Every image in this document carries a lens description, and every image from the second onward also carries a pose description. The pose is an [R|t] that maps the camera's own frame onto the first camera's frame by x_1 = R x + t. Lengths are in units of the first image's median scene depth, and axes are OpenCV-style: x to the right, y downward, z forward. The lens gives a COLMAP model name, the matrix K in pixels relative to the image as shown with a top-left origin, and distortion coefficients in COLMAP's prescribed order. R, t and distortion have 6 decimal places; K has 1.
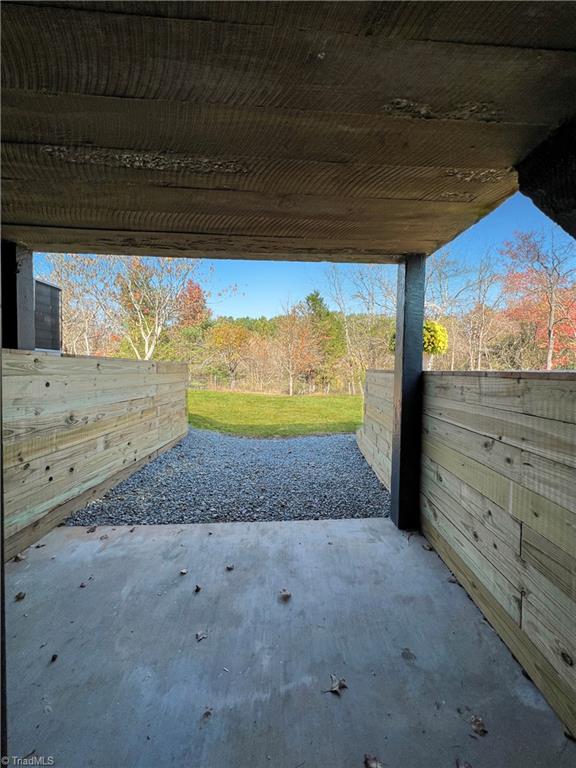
lens RADIAL K [[307.8, 0, 287.9], [0, 307.8, 381.9], [0, 0, 1]] dist [-0.000111, -0.000050]
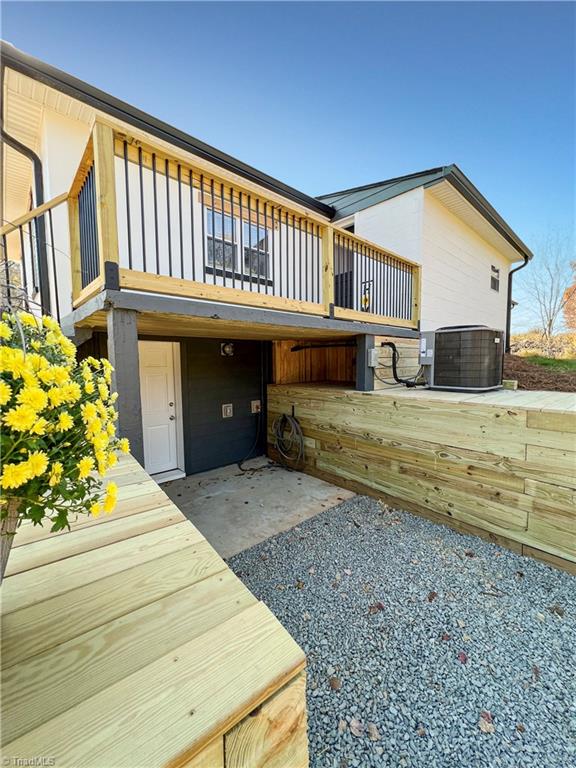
lens RADIAL K [[307.8, 0, 288.4], [0, 307.8, 386.0], [0, 0, 1]] dist [-0.000111, -0.000050]
pose [[-0.759984, 0.035507, -0.648971, 0.552369], [-0.031673, 0.995297, 0.091547, -0.235878], [0.649169, 0.090129, -0.755286, 1.761577]]
